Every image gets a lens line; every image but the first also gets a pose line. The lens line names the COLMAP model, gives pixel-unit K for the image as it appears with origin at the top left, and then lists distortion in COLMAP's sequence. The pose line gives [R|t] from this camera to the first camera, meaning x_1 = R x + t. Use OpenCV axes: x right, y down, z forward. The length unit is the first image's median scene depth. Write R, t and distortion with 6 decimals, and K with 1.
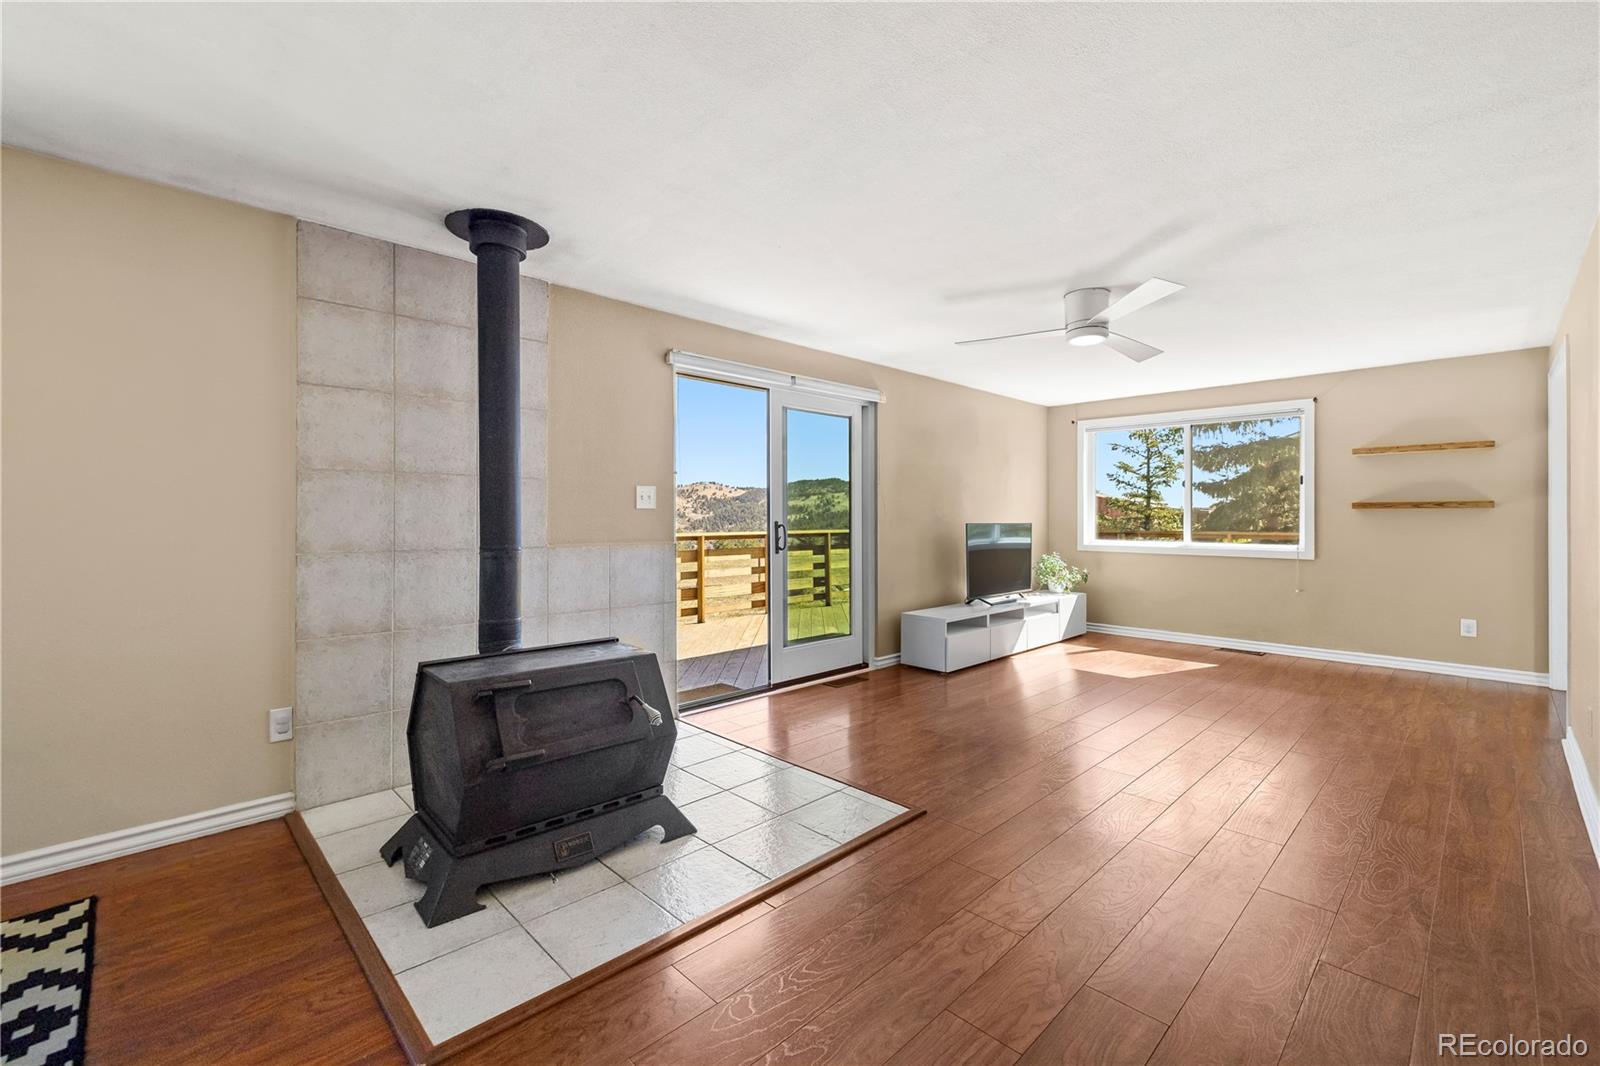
lens RADIAL K [[680.4, 0, 795.3], [0, 680.4, 518.2], [0, 0, 1]] dist [0.001561, 0.000433]
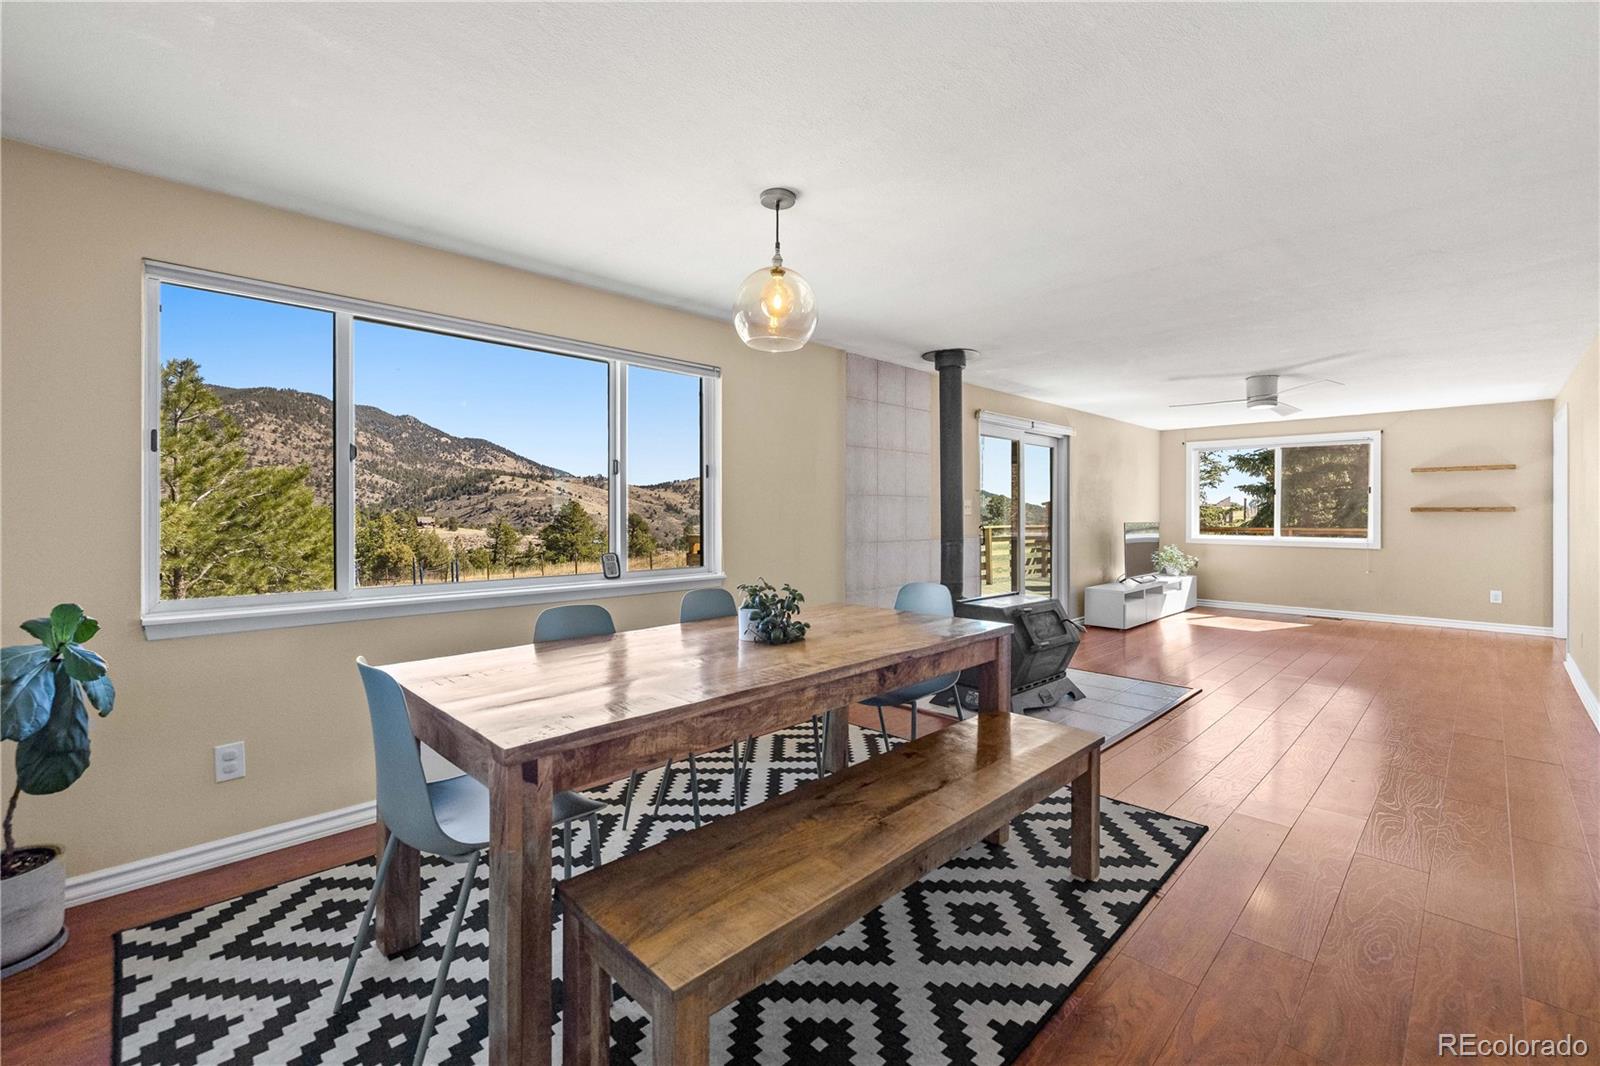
lens RADIAL K [[680.4, 0, 795.3], [0, 680.4, 518.2], [0, 0, 1]] dist [0.001561, 0.000433]
pose [[0.999991, -0.001413, 0.004115, -0.481468], [0.001385, 0.999976, 0.006785, -0.013514], [-0.004124, -0.006779, 0.999969, -0.415556]]
